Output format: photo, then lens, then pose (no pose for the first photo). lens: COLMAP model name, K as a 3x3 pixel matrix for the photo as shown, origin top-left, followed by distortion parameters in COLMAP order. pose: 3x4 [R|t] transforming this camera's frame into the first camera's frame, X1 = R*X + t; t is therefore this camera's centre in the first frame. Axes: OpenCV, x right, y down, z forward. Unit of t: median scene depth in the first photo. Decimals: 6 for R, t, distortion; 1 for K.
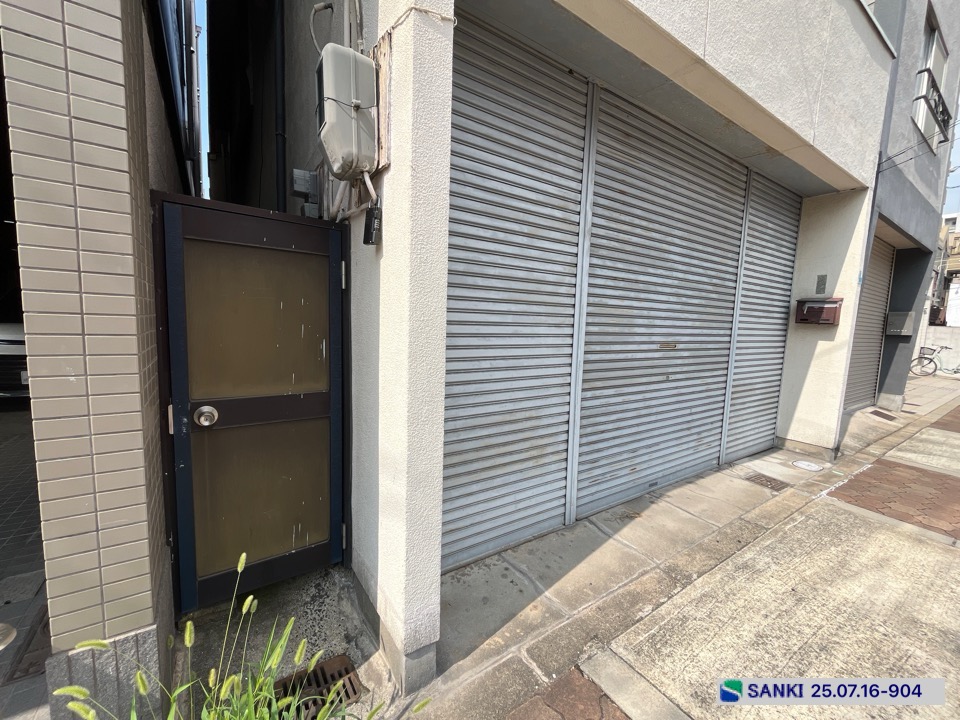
lens RADIAL K [[390.4, 0, 476.7], [0, 390.4, 360.3], [0, 0, 1]] dist [-0.002390, 0.000124]
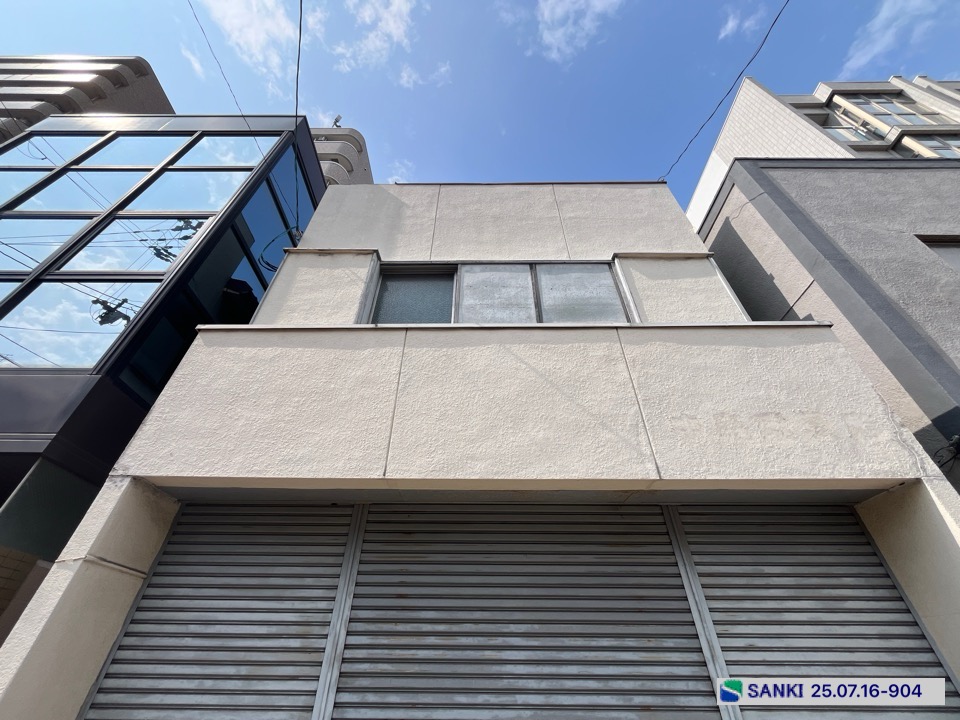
lens RADIAL K [[390.4, 0, 476.6], [0, 390.4, 360.2], [0, 0, 1]] dist [-0.002390, 0.000124]
pose [[0.827214, -0.375715, -0.417797, 1.103716], [-0.037592, 0.704889, -0.708320, -0.176388], [0.560628, 0.601639, 0.568970, 0.242176]]
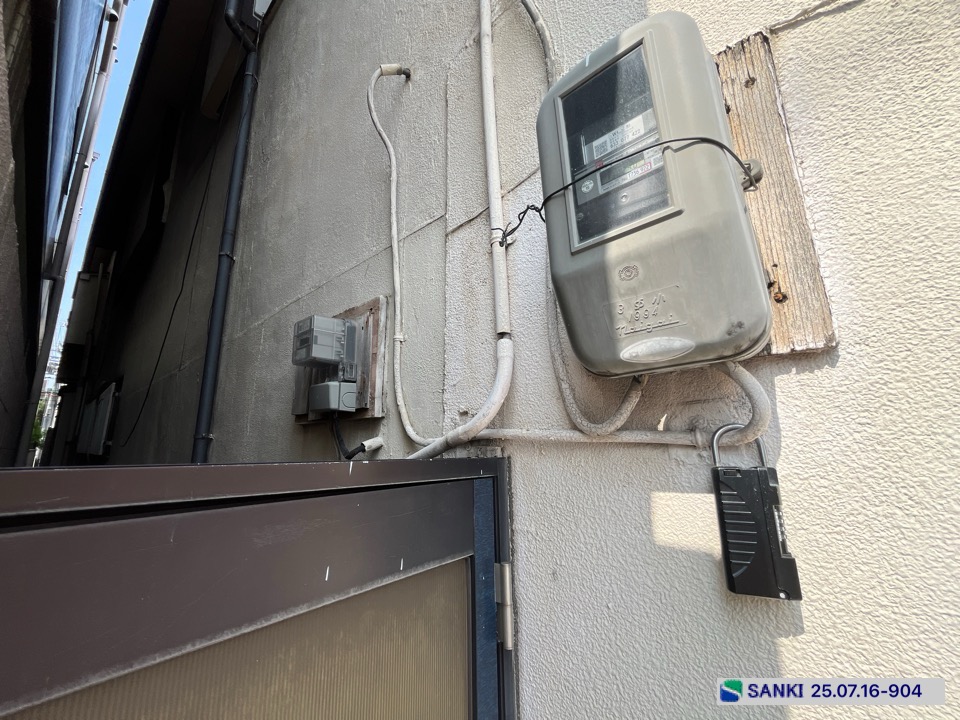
lens RADIAL K [[390.4, 0, 476.1], [0, 390.4, 361.3], [0, 0, 1]] dist [-0.002390, 0.000124]
pose [[0.969887, 0.007870, 0.243429, -0.302394], [0.066342, 0.953148, -0.295140, -0.216218], [-0.234346, 0.302402, 0.923924, 0.403372]]
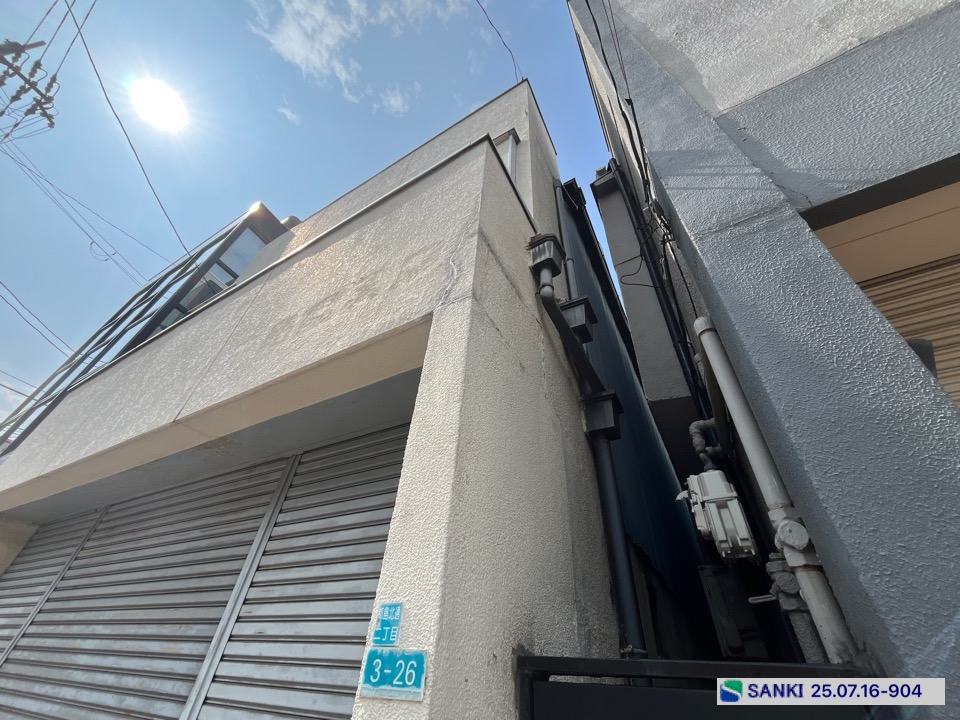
lens RADIAL K [[390.4, 0, 477.2], [0, 390.4, 360.8], [0, 0, 1]] dist [-0.002390, 0.000124]
pose [[0.446643, -0.594918, -0.668268, 1.763093], [-0.145315, 0.688757, -0.710280, -0.277670], [0.882833, 0.414351, 0.221179, 1.418528]]
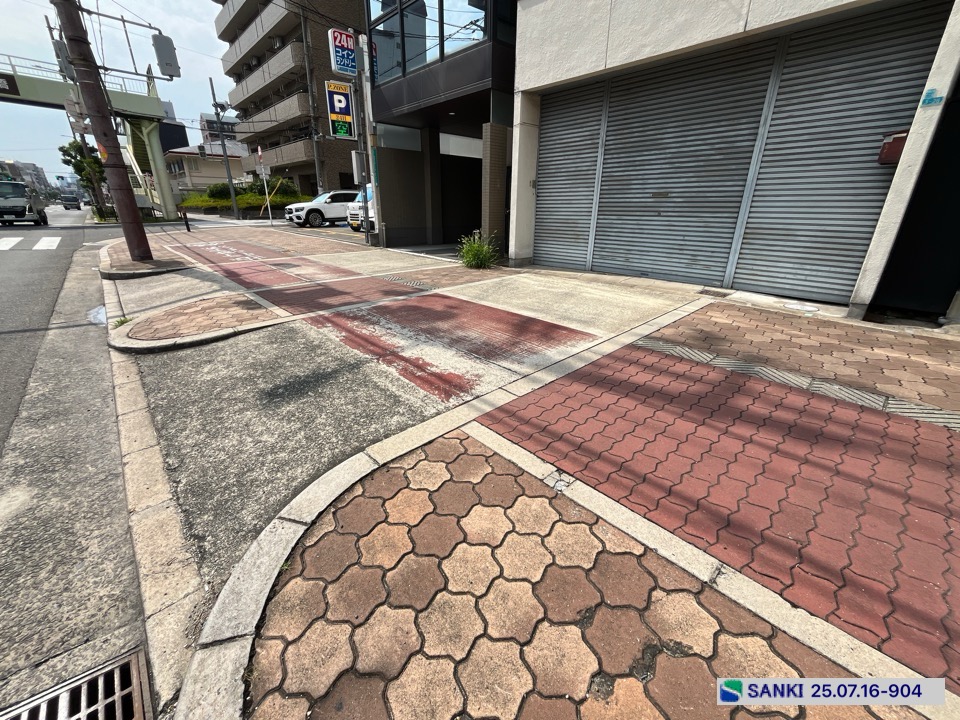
lens RADIAL K [[390.4, 0, 476.7], [0, 390.4, 360.6], [0, 0, 1]] dist [-0.002390, 0.000124]
pose [[0.143593, 0.332588, -0.932076, 2.722066], [-0.098718, 0.941953, 0.320904, 0.224995], [0.984701, 0.045933, 0.168090, -0.125902]]
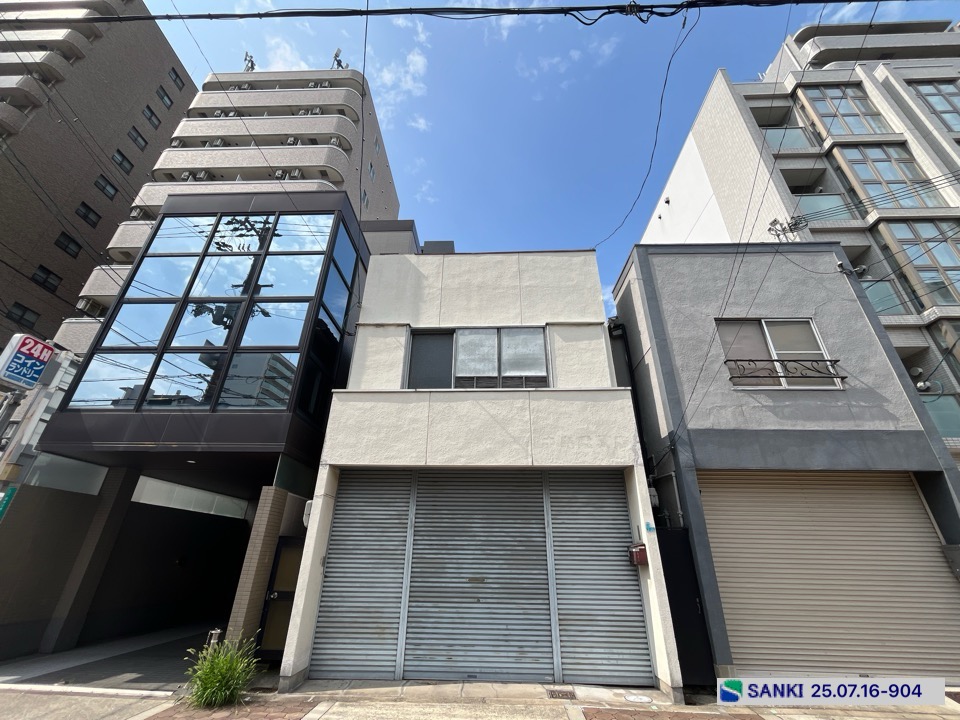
lens RADIAL K [[390.4, 0, 476.9], [0, 390.4, 359.7], [0, 0, 1]] dist [-0.002390, 0.000124]
pose [[0.808620, -0.284244, -0.515111, 2.058252], [-0.045291, 0.842873, -0.536203, 0.087839], [0.586586, 0.456914, 0.668690, -0.850282]]
